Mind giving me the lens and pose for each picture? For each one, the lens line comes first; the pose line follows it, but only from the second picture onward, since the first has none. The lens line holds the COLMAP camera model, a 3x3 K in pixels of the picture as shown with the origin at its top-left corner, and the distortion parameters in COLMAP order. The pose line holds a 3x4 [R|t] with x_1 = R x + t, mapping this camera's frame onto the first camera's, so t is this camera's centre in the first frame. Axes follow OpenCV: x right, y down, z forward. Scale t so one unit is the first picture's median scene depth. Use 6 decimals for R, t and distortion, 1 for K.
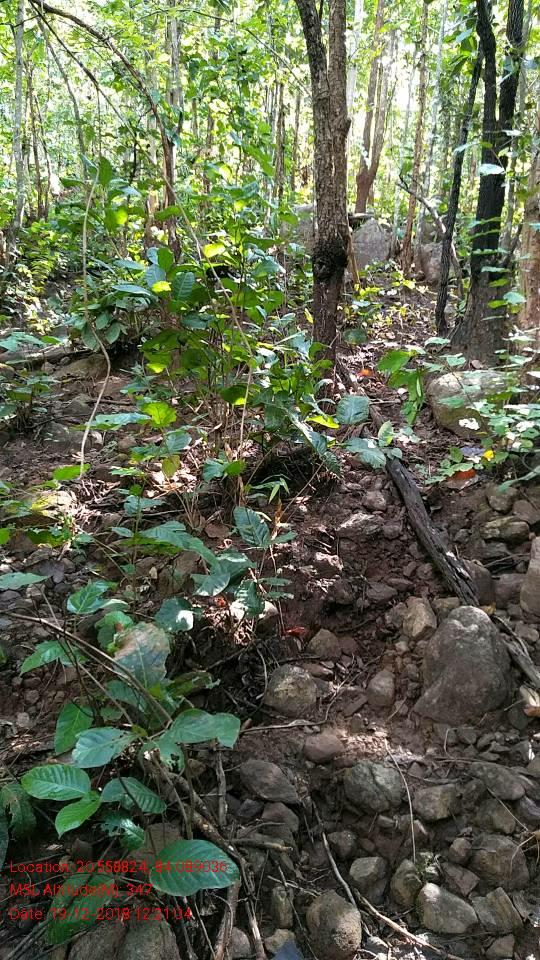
lens RADIAL K [[702.3, 0, 270.1], [0, 702.3, 480.0], [0, 0, 1]] dist [0.033062, -0.007093]
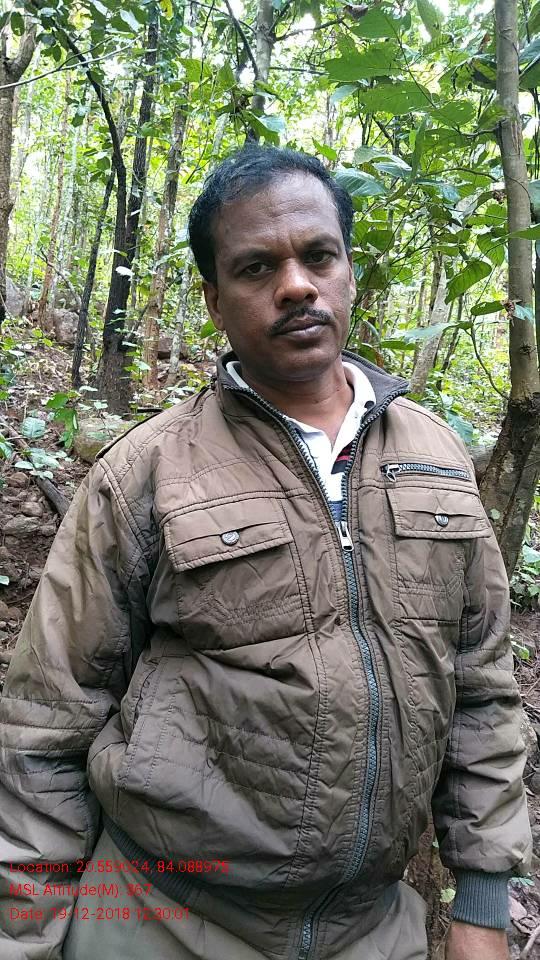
lens RADIAL K [[702.3, 0, 270.1], [0, 702.3, 479.8], [0, 0, 1]] dist [0.033062, -0.007093]
pose [[0.857950, 0.052184, 0.511076, -0.106787], [-0.007959, 0.996058, -0.088341, 0.068767], [-0.513672, 0.071724, 0.854984, -0.239162]]
